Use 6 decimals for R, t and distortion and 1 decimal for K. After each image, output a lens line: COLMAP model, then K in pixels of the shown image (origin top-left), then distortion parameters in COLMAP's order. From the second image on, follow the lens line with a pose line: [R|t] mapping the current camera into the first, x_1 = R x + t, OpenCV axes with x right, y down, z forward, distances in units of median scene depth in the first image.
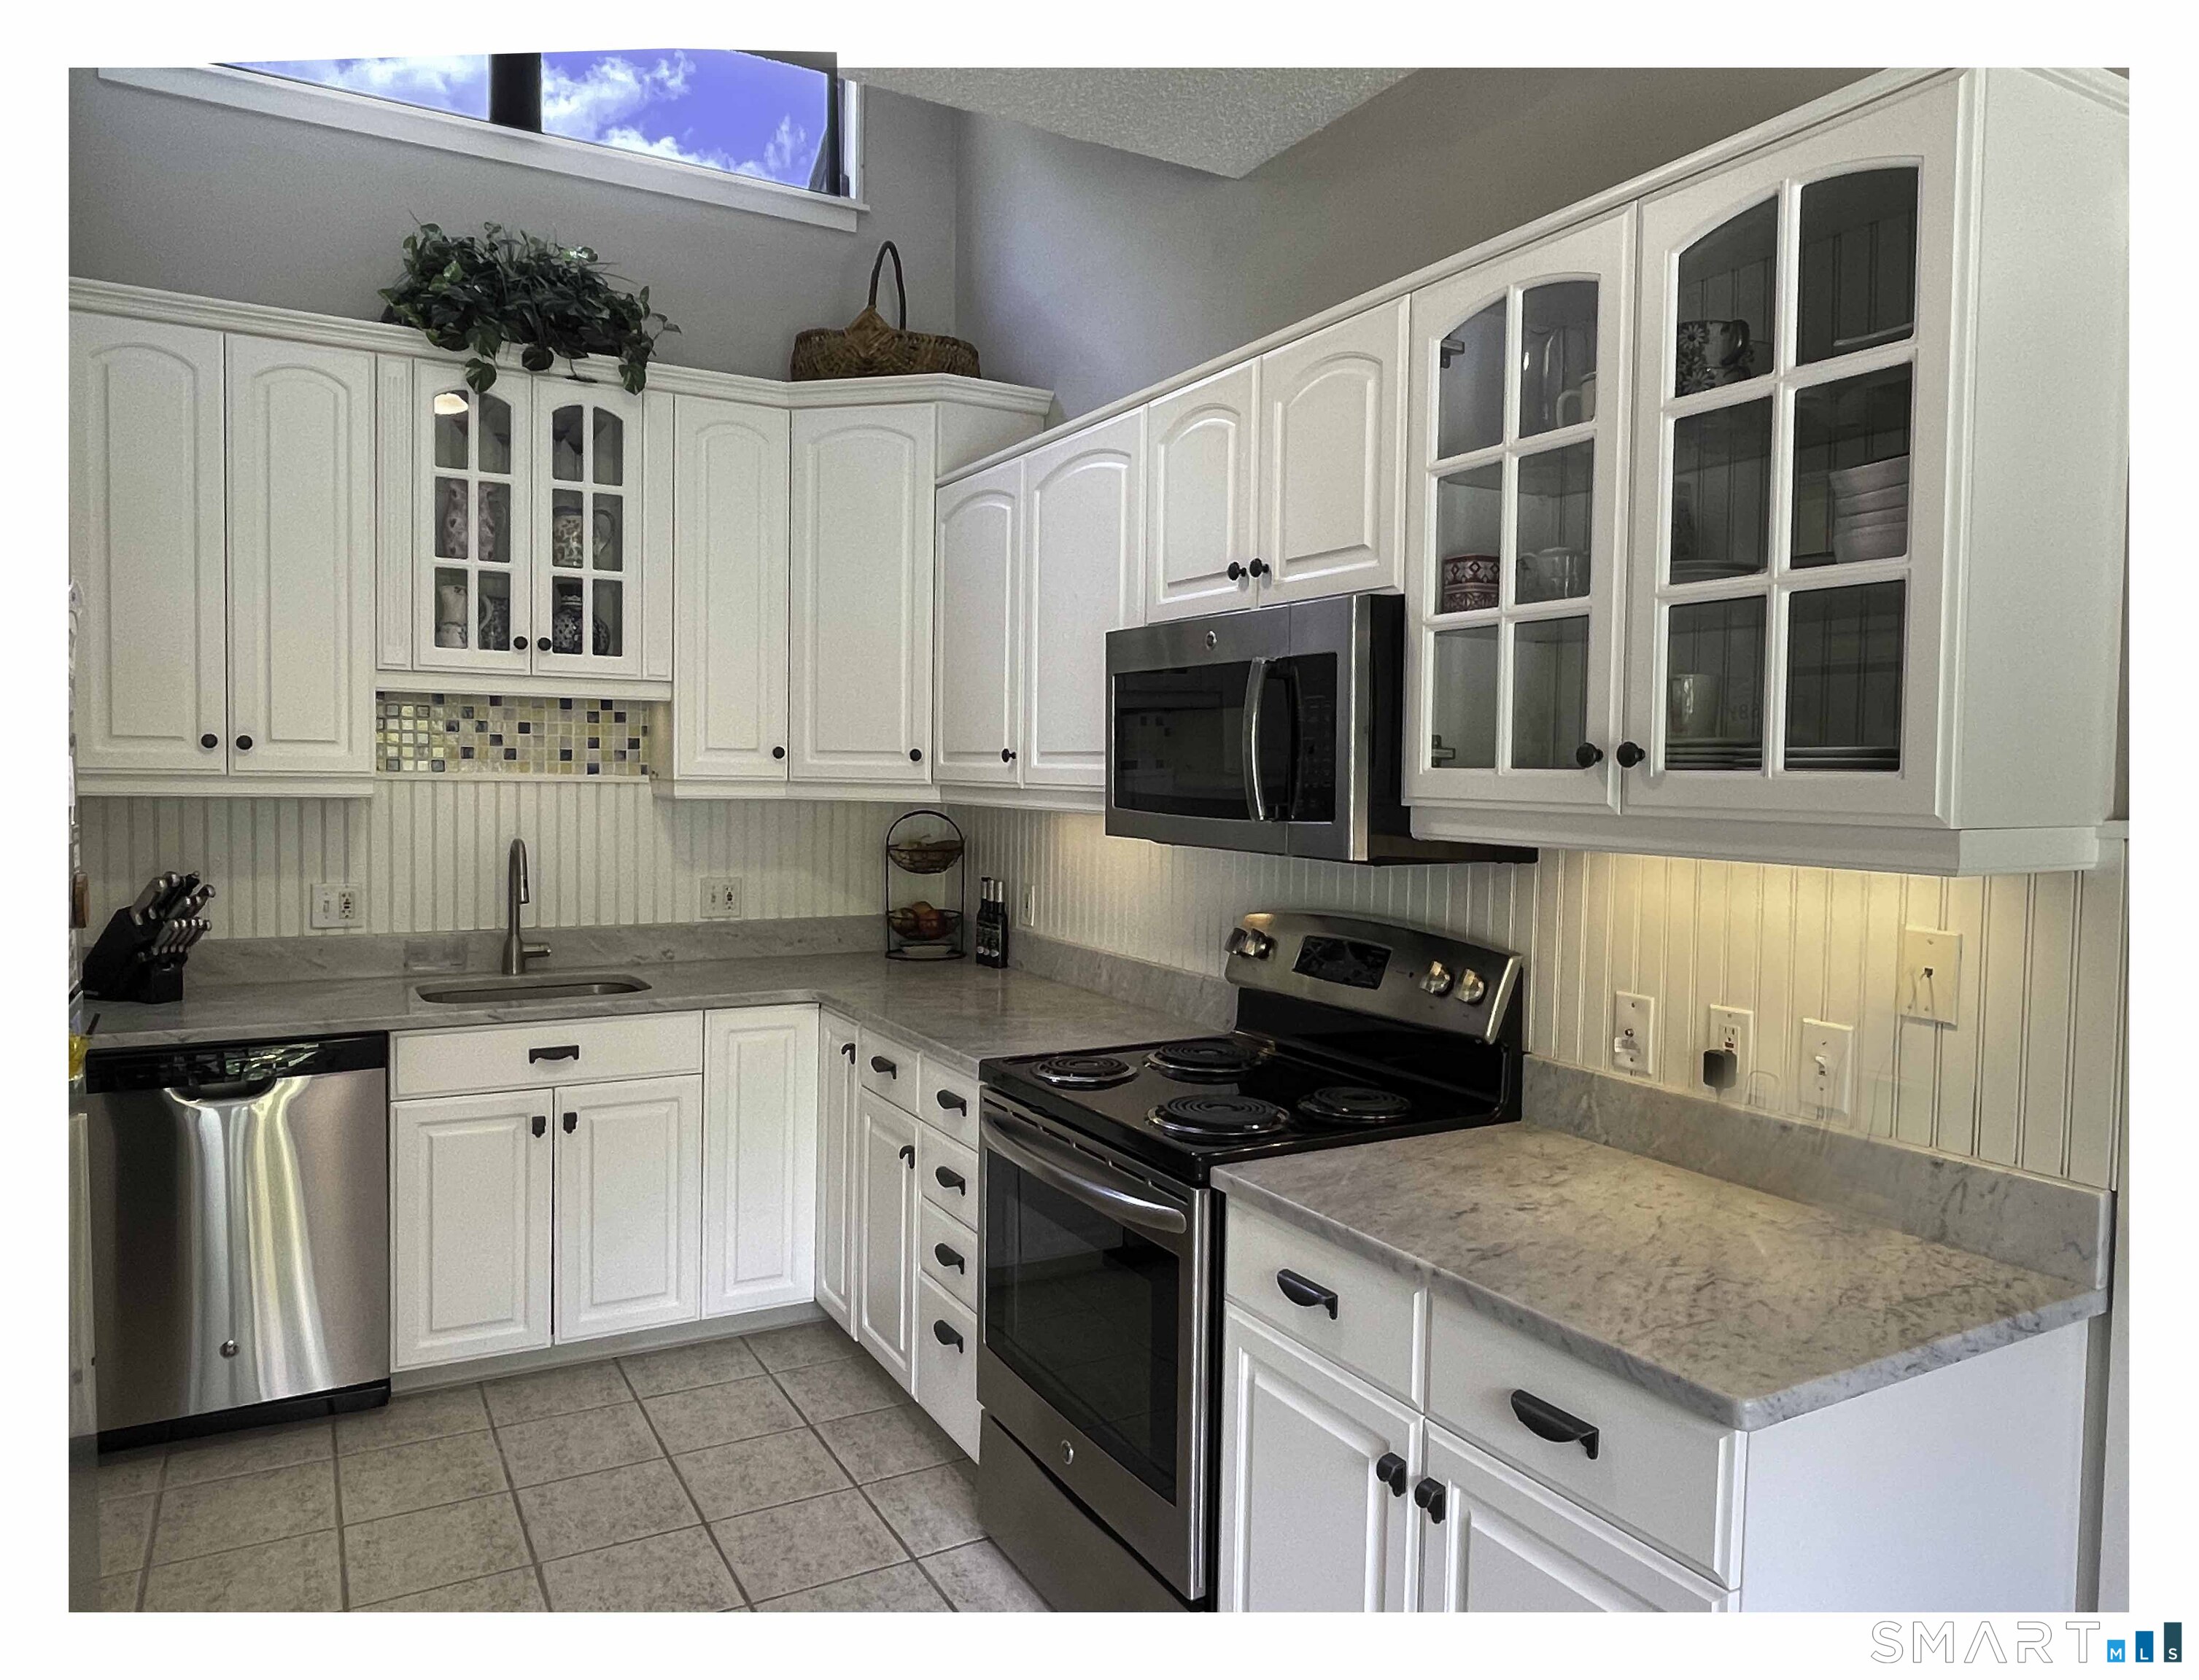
lens RADIAL K [[1449.3, 0, 1101.9], [0, 1449.3, 833.1], [0, 0, 1]] dist [0.012134, -0.019861]
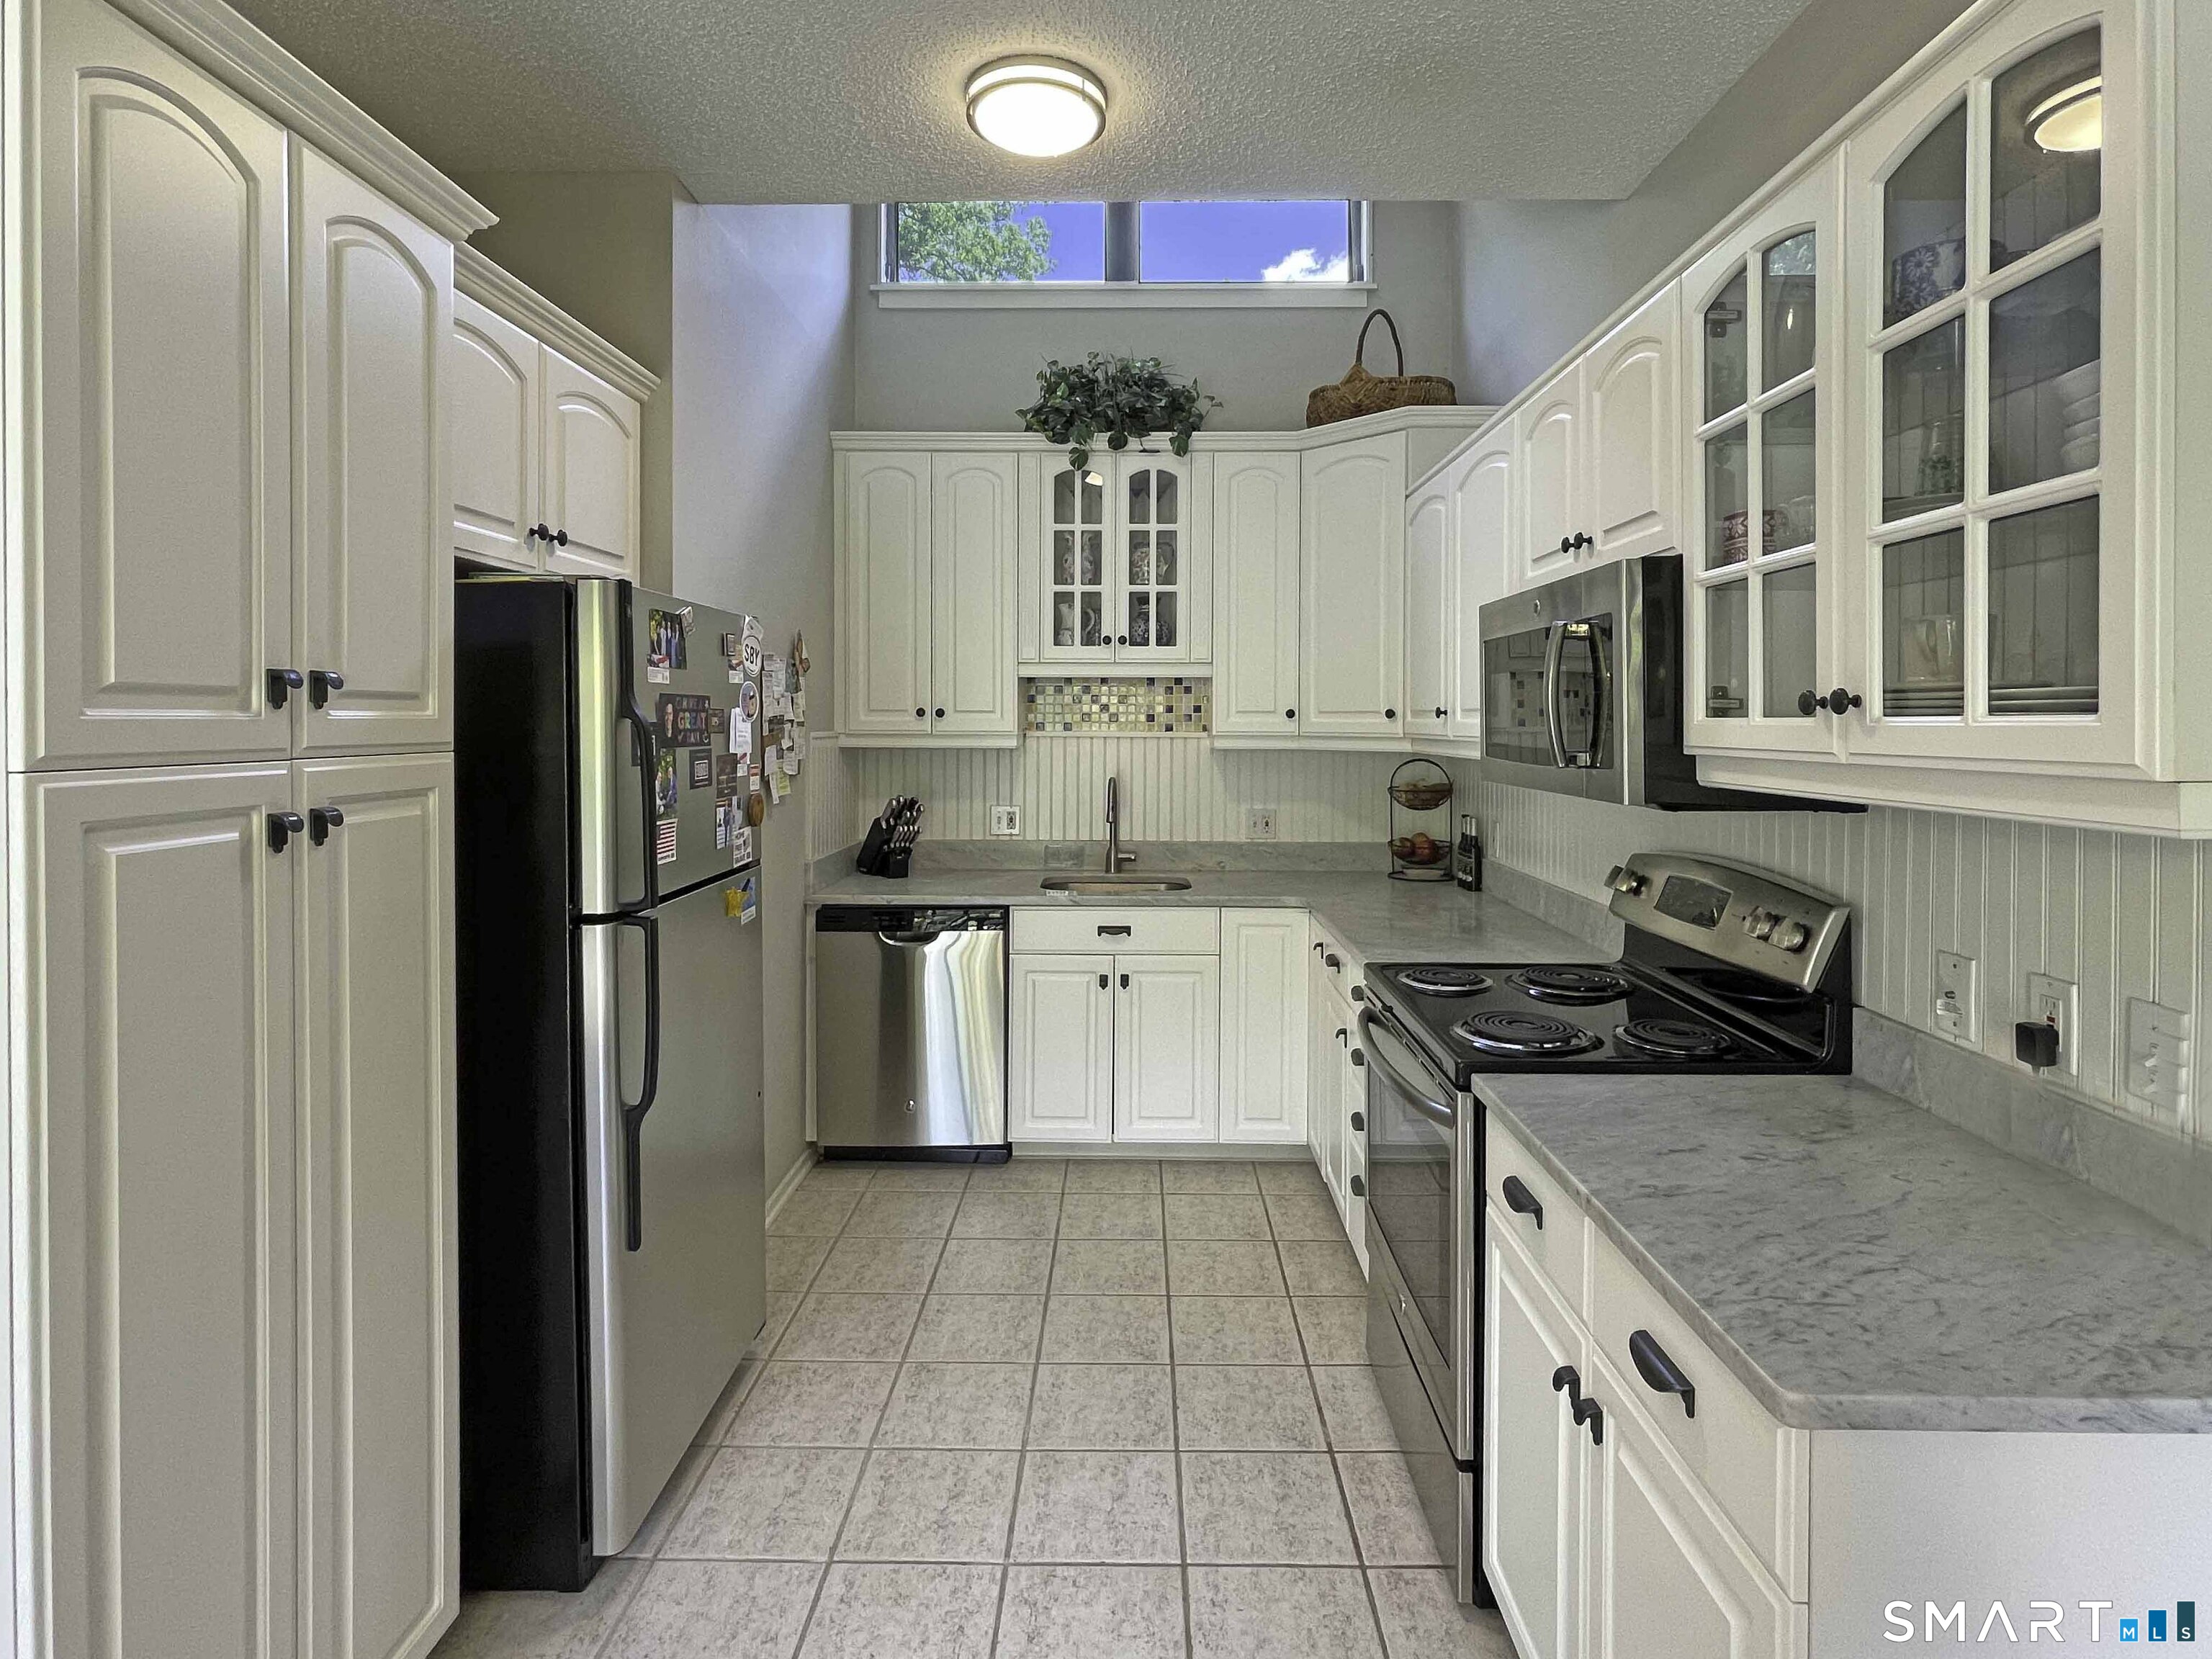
lens RADIAL K [[1127.5, 0, 1116.0], [0, 1127.5, 729.8], [0, 0, 1]] dist [0.007386, 0.000725]
pose [[0.862927, -0.009995, -0.505230, 0.184246], [-0.010809, 0.999211, -0.038230, -0.000398], [0.505213, 0.038450, 0.862138, 0.058144]]
